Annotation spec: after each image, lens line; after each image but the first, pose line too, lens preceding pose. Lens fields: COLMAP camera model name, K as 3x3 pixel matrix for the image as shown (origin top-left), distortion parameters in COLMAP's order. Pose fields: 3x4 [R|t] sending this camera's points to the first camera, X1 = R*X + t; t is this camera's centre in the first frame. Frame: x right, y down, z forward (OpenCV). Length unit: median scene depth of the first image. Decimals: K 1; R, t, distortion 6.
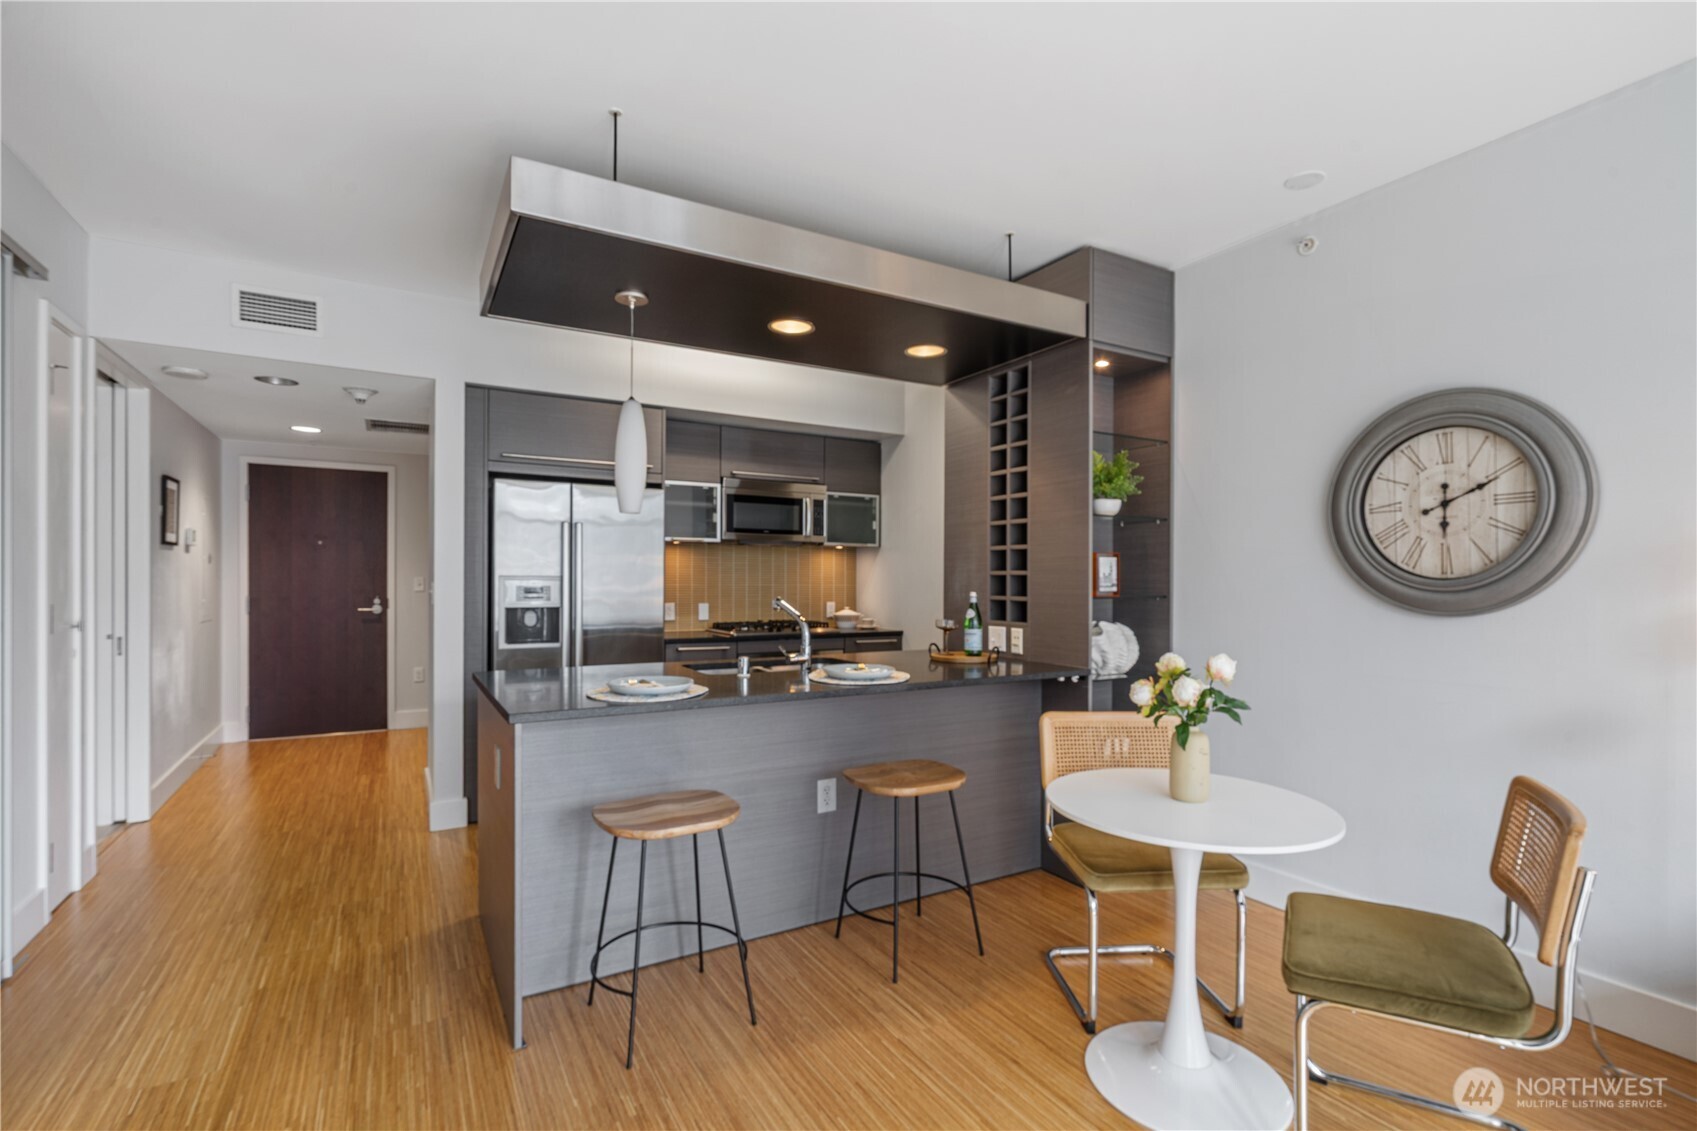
lens RADIAL K [[780.5, 0, 855.8], [0, 780.5, 589.6], [0, 0, 1]] dist [-0.001893, 0.000962]
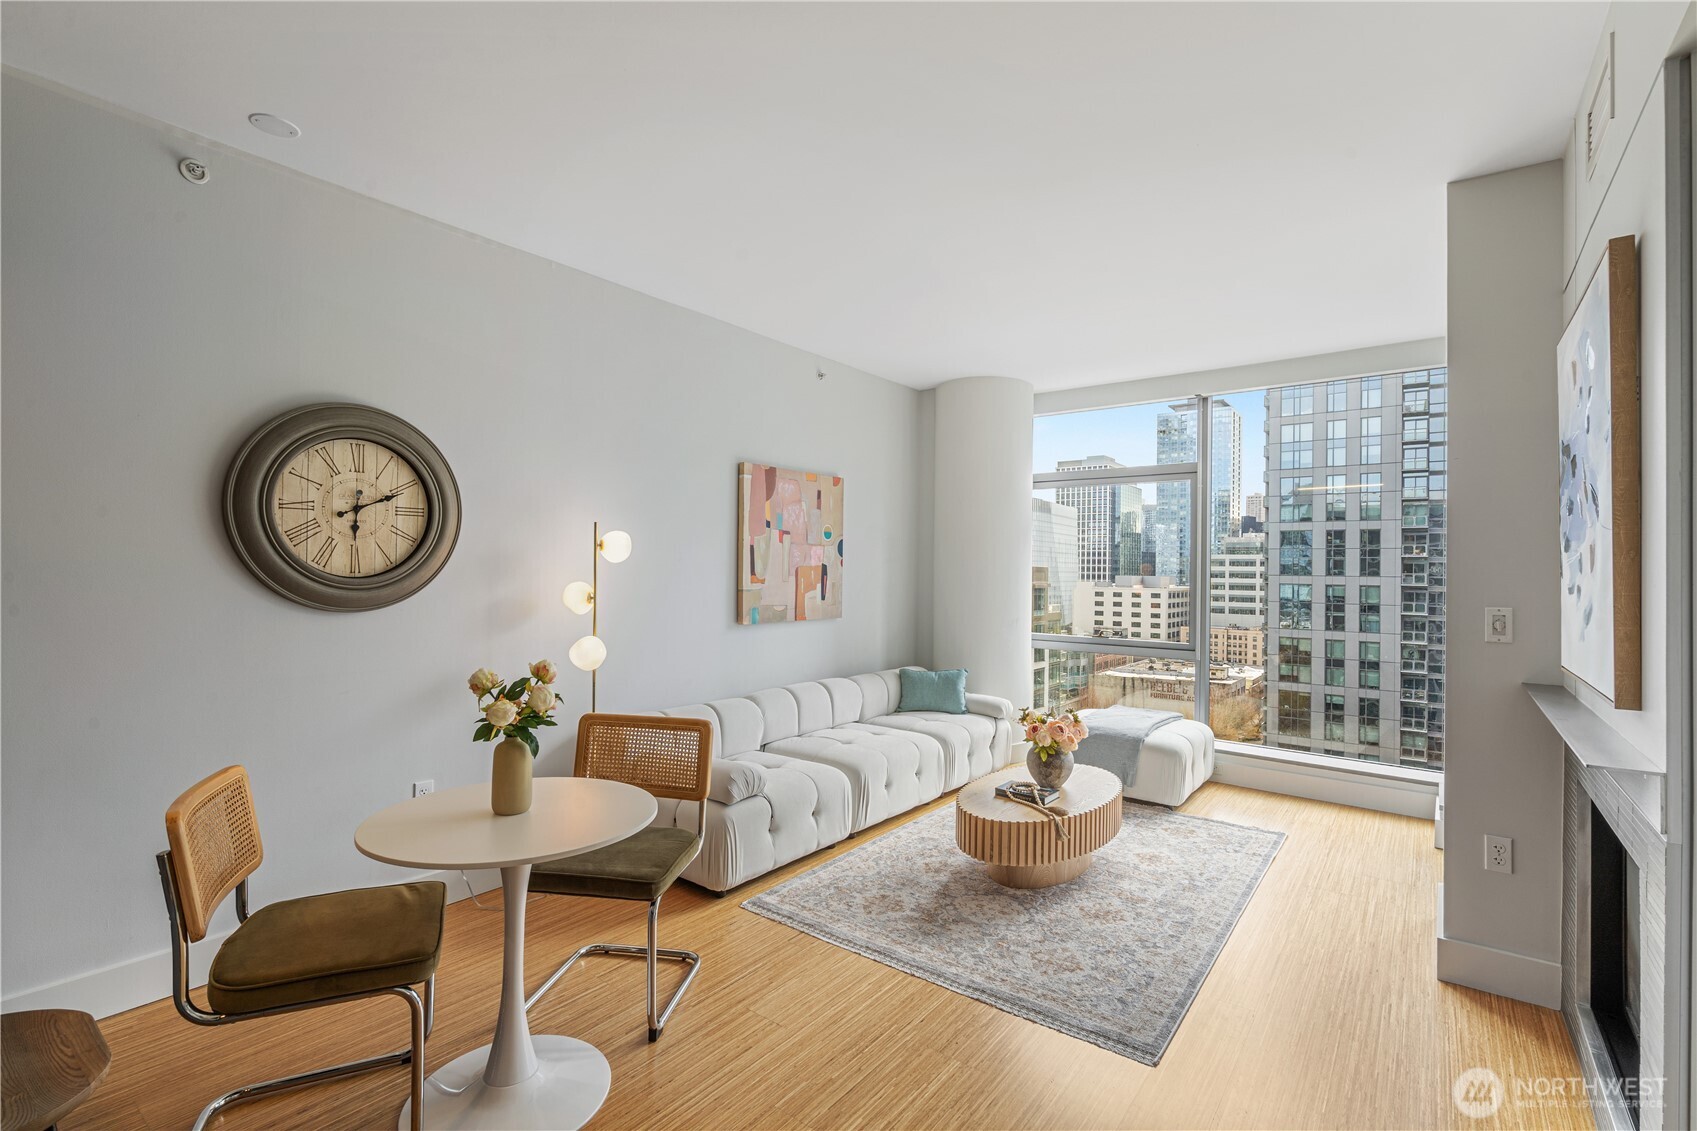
lens RADIAL K [[768.9, 0, 850.9], [0, 768.9, 562.3], [0, 0, 1]] dist [-0.004729, 0.000471]
pose [[-0.372528, 0.001271, 0.928020, -0.341338], [-0.006282, 0.999973, -0.003892, -0.024121], [-0.928000, -0.007279, -0.372510, 0.517202]]
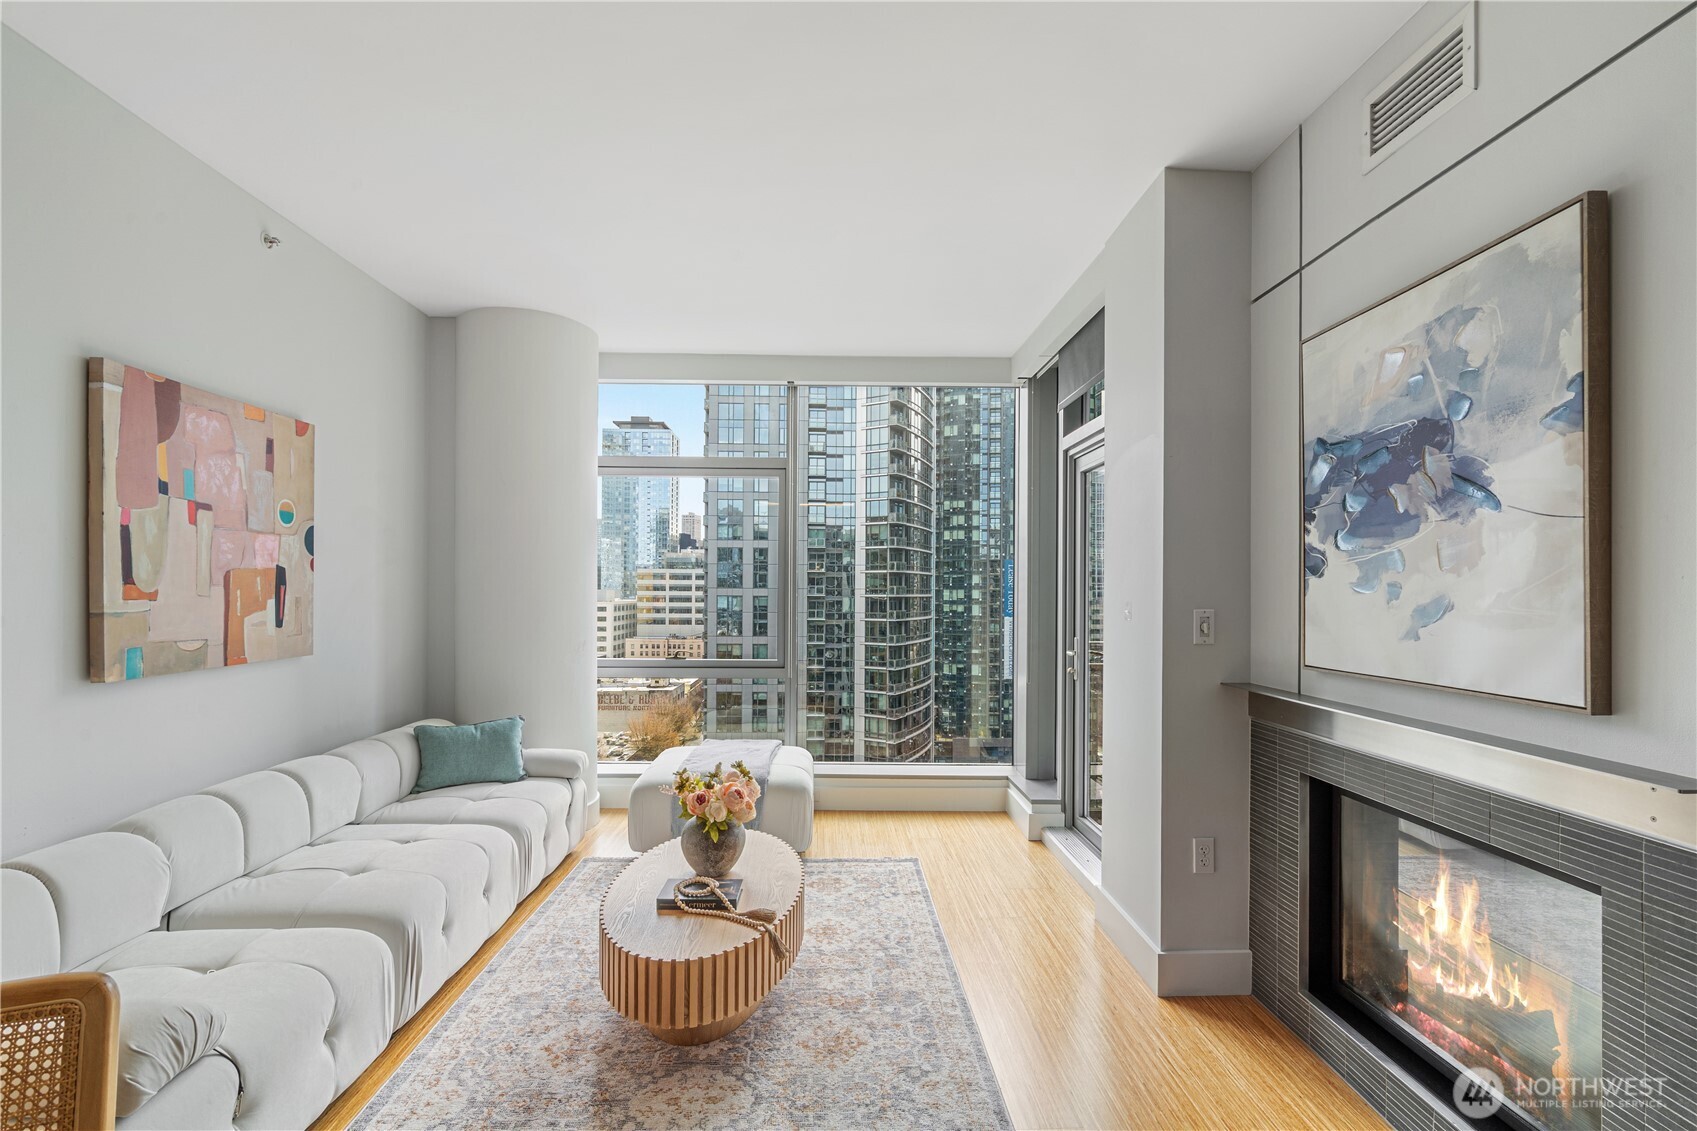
lens RADIAL K [[780.5, 0, 855.8], [0, 780.5, 589.6], [0, 0, 1]] dist [-0.001893, 0.000962]
pose [[-0.879876, -0.008940, 0.475120, 0.008914], [-0.005135, 0.999944, 0.009306, -0.013027], [-0.475176, 0.005749, -0.879872, 0.484470]]
